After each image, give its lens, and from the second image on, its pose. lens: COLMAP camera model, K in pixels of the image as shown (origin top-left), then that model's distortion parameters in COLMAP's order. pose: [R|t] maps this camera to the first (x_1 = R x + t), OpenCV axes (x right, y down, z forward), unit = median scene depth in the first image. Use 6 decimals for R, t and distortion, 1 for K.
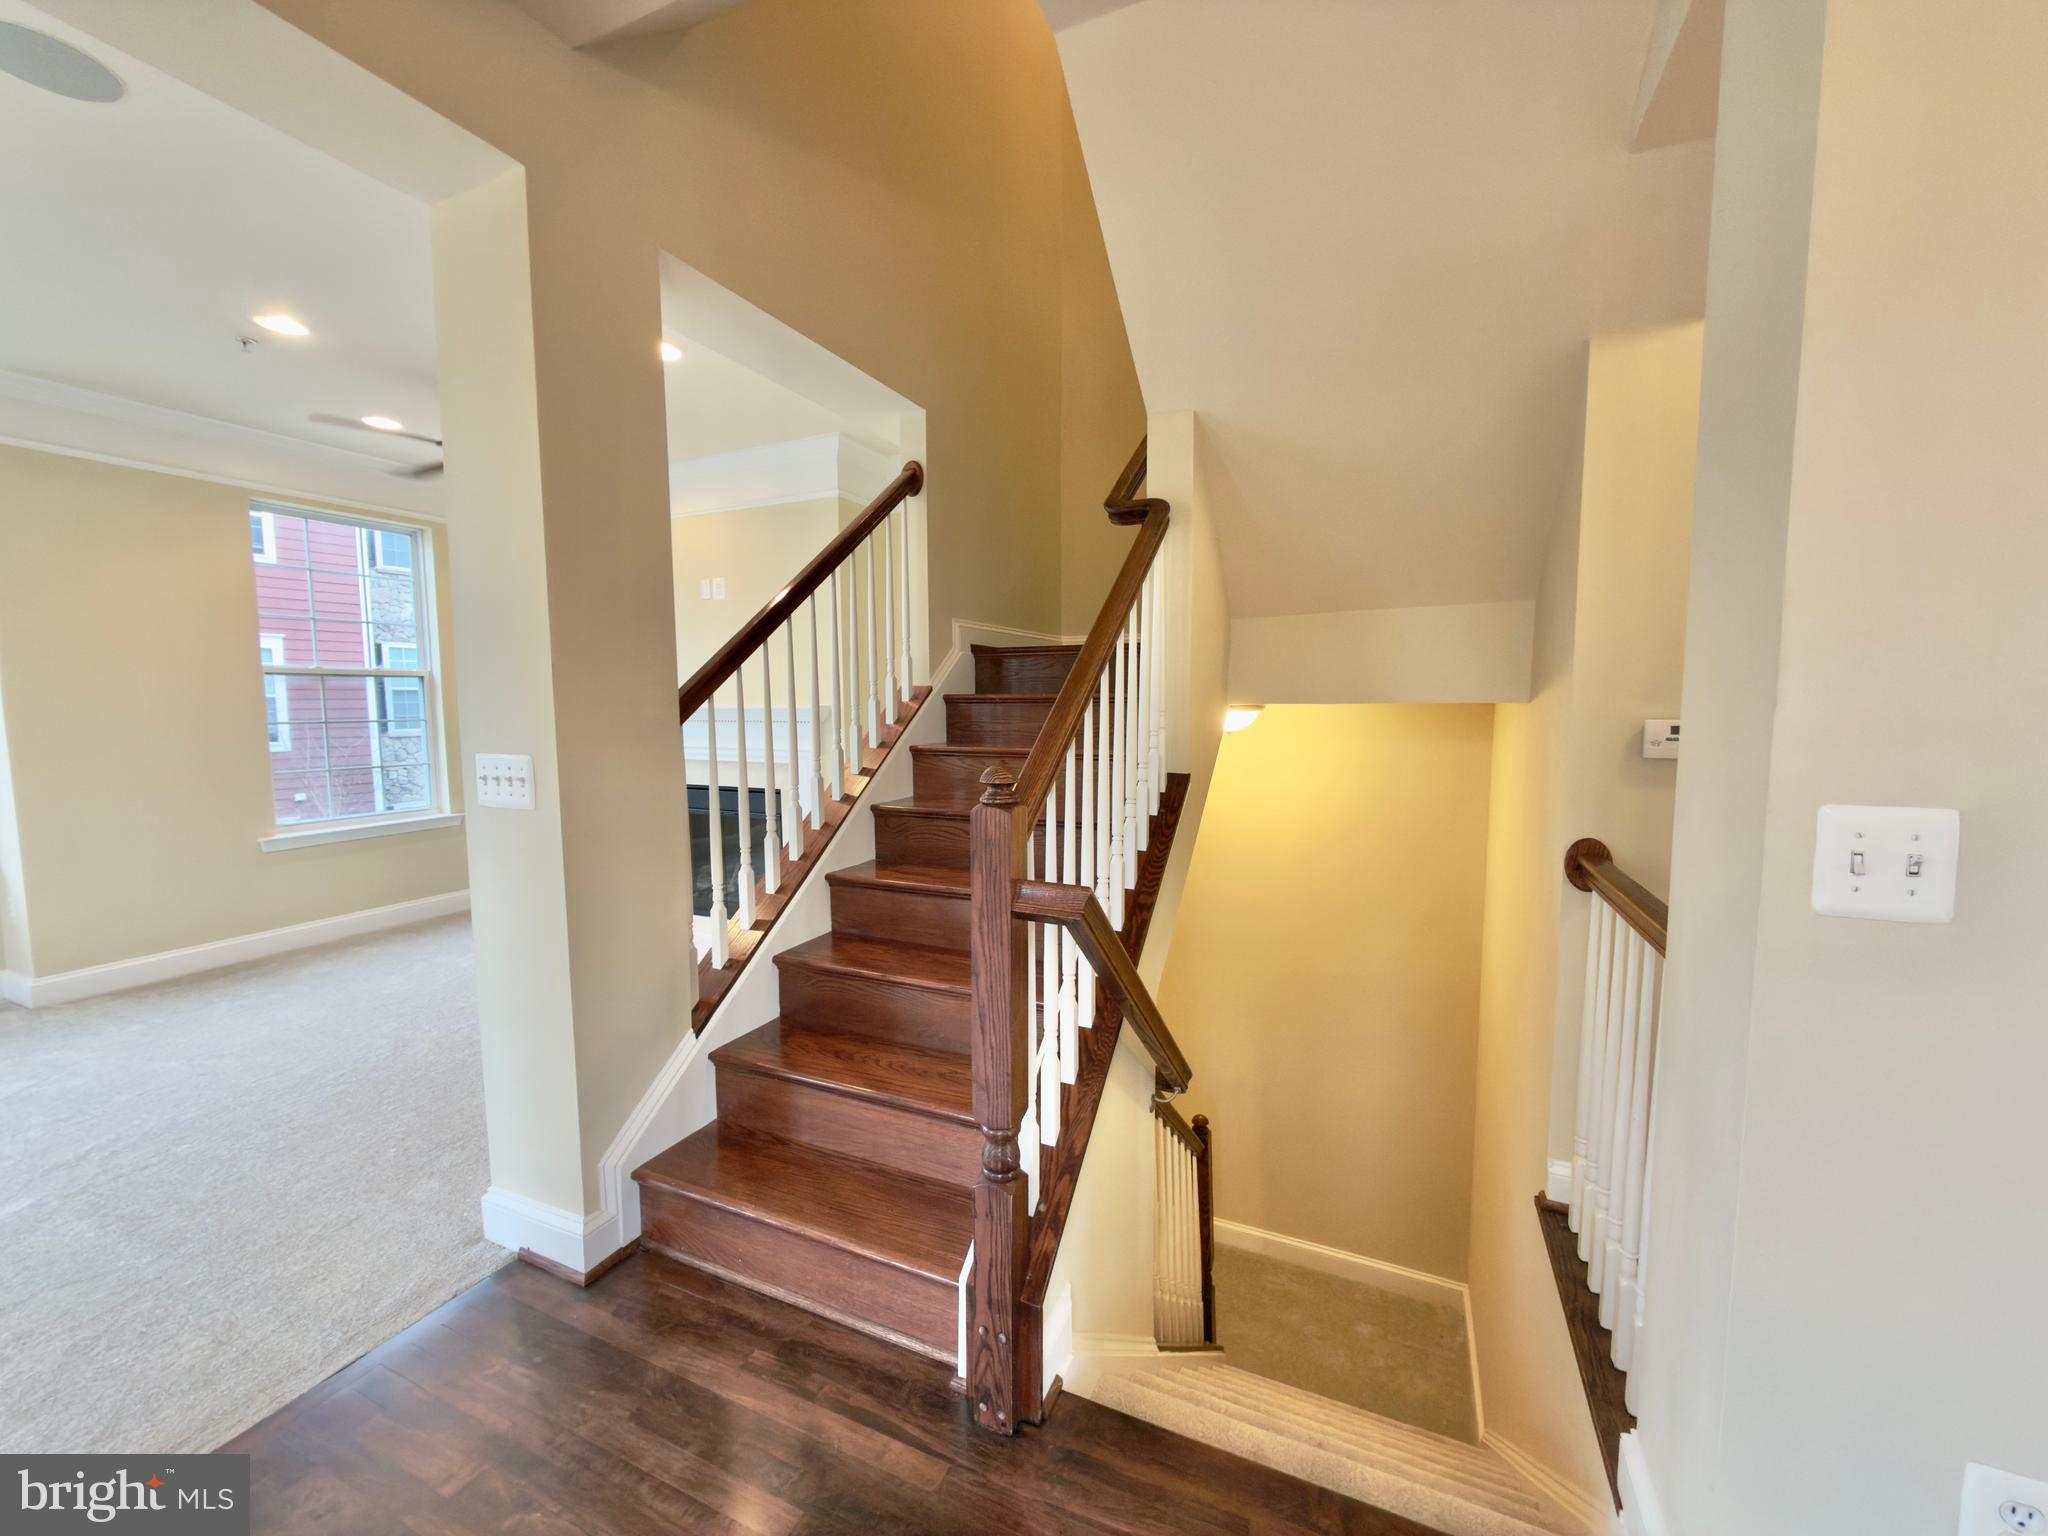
lens RADIAL K [[810.2, 0, 1026.5], [0, 810.2, 771.3], [0, 0, 1]] dist [0.001206, -0.000871]
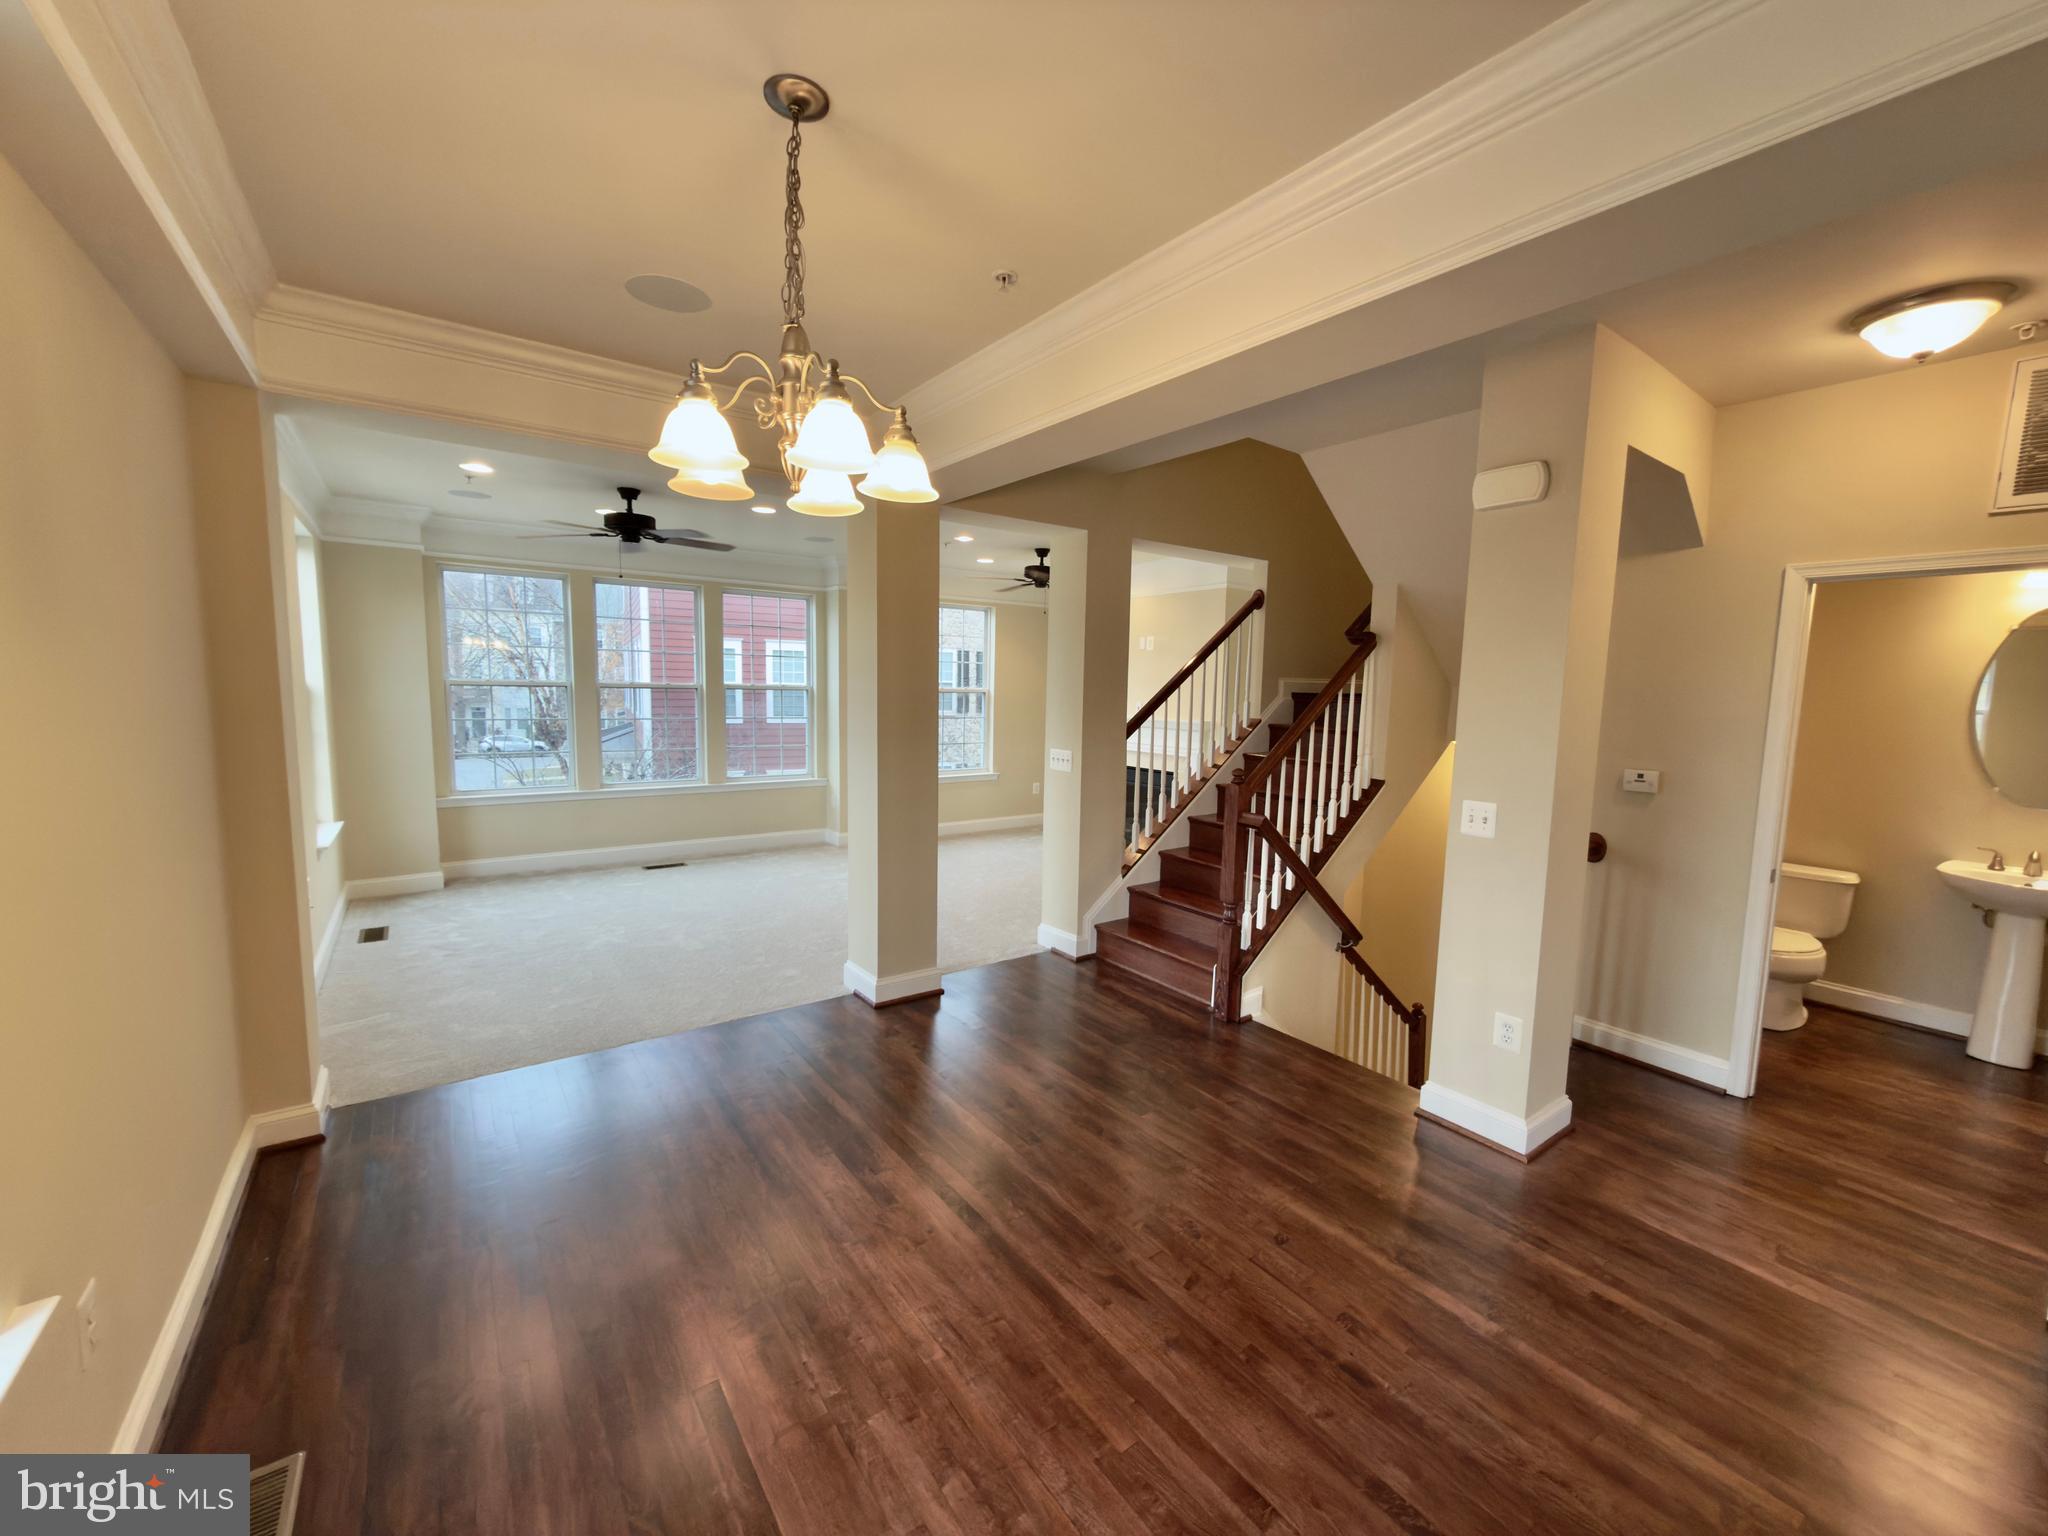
lens RADIAL K [[810.2, 0, 1026.5], [0, 810.2, 771.3], [0, 0, 1]] dist [0.001206, -0.000871]
pose [[0.872205, 0.075275, -0.483314, 0.390516], [-0.068029, 0.997153, 0.032536, -0.022084], [0.484387, 0.004501, 0.874842, -1.010993]]
